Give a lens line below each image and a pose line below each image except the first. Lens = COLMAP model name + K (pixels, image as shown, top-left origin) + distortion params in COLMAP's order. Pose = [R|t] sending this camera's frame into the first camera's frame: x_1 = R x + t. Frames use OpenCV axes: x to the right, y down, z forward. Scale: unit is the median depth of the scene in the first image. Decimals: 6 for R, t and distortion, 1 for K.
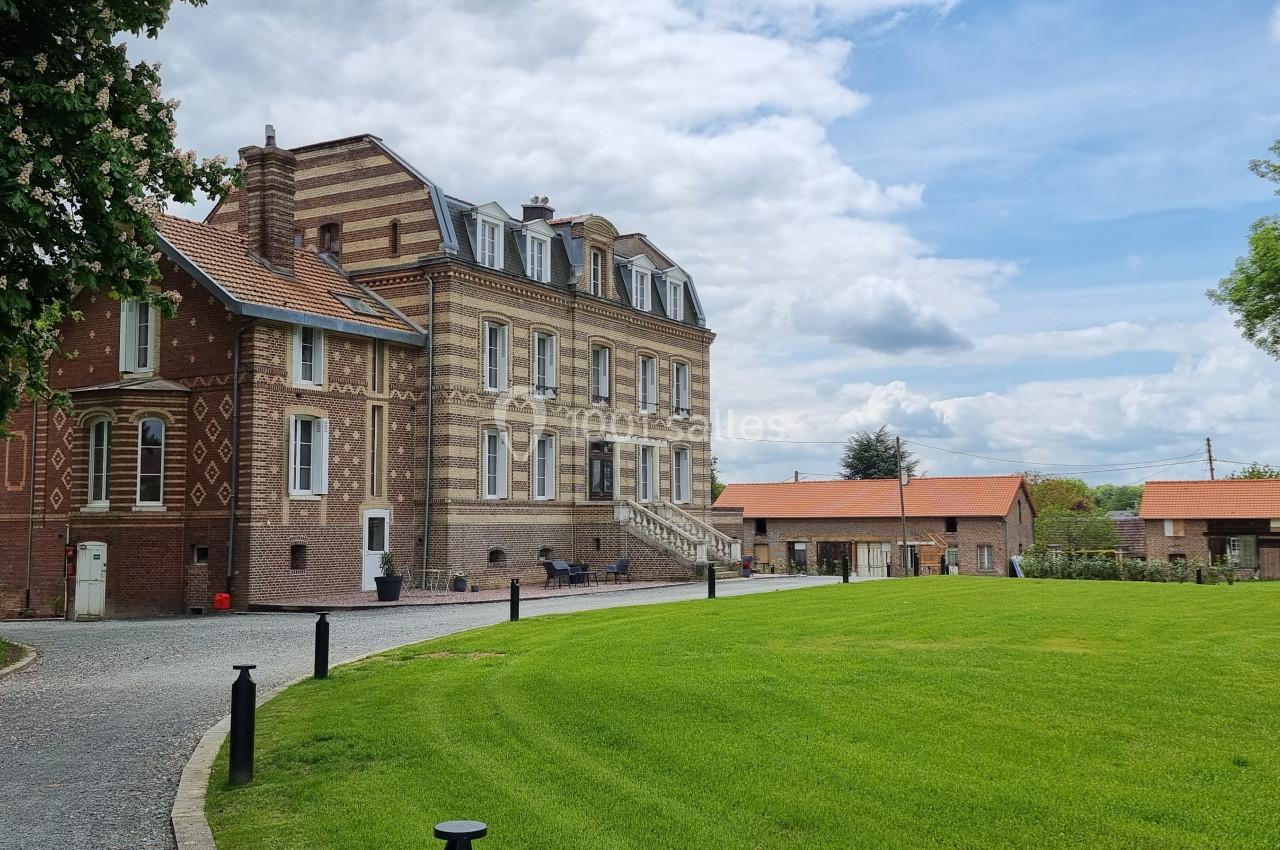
lens RADIAL K [[1239.1, 0, 641.0], [0, 1239.1, 421.4], [0, 0, 1]] dist [0.101406, -0.118961]
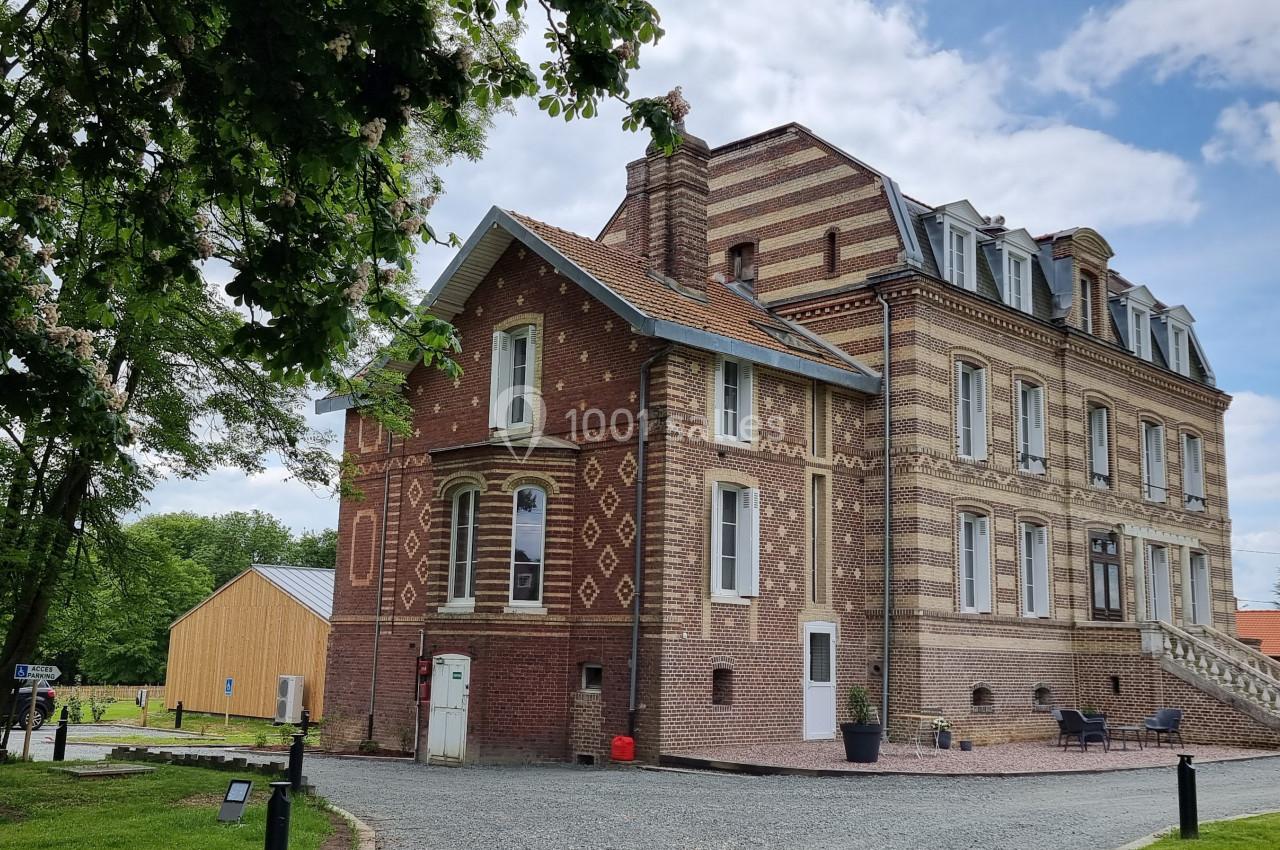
lens RADIAL K [[1239.1, 0, 641.0], [0, 1239.1, 421.4], [0, 0, 1]] dist [0.101406, -0.118961]
pose [[0.969676, -0.014520, -0.243963, -0.134529], [-0.009690, 0.995165, -0.097742, 0.027334], [0.244203, 0.097142, 0.964846, 0.280446]]
